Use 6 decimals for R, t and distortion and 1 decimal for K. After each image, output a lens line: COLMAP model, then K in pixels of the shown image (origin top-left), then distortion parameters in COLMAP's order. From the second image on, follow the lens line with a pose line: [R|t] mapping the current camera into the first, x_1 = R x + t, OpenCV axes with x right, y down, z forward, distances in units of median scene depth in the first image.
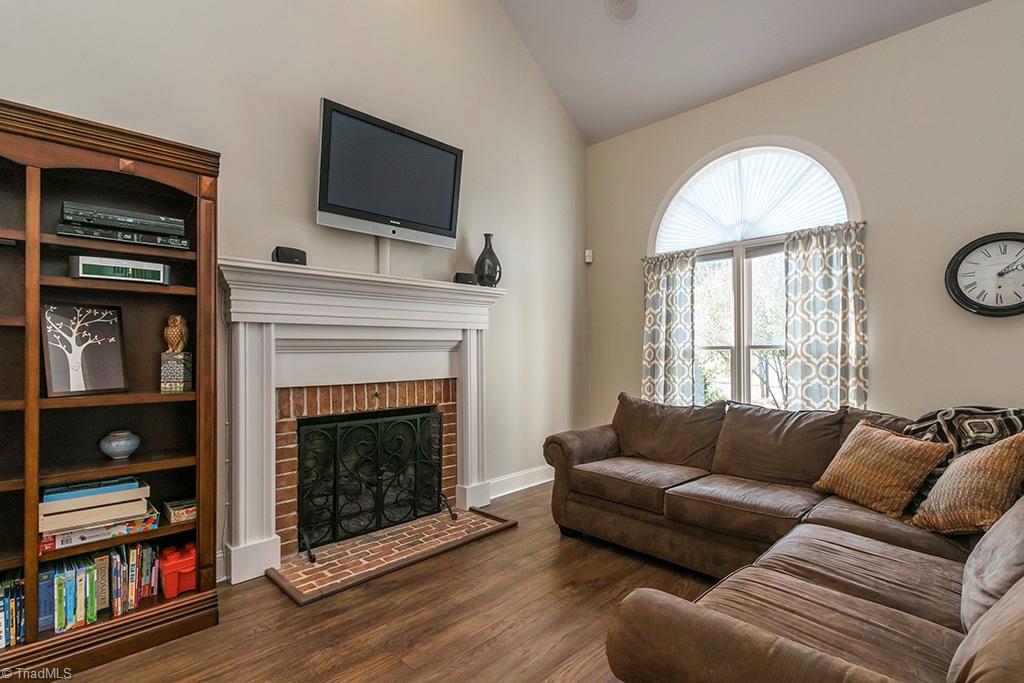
lens RADIAL K [[485.0, 0, 512.0], [0, 485.0, 341.5], [0, 0, 1]] dist [0.002979, -0.000288]
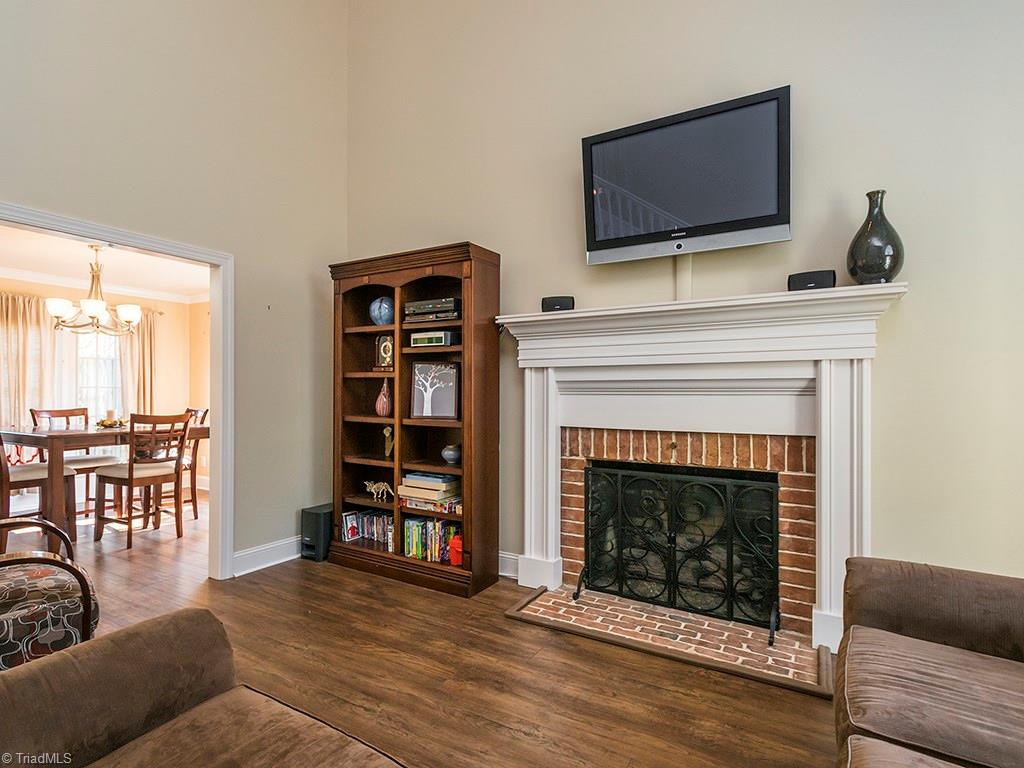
lens RADIAL K [[565.9, 0, 500.4], [0, 565.9, 383.7], [0, 0, 1]] dist [0.017528, 0.001530]
pose [[0.224009, -0.008951, -0.974546, 0.687712], [0.011942, 0.999908, -0.006439, 0.006426], [0.974514, -0.010196, 0.224095, 0.556738]]
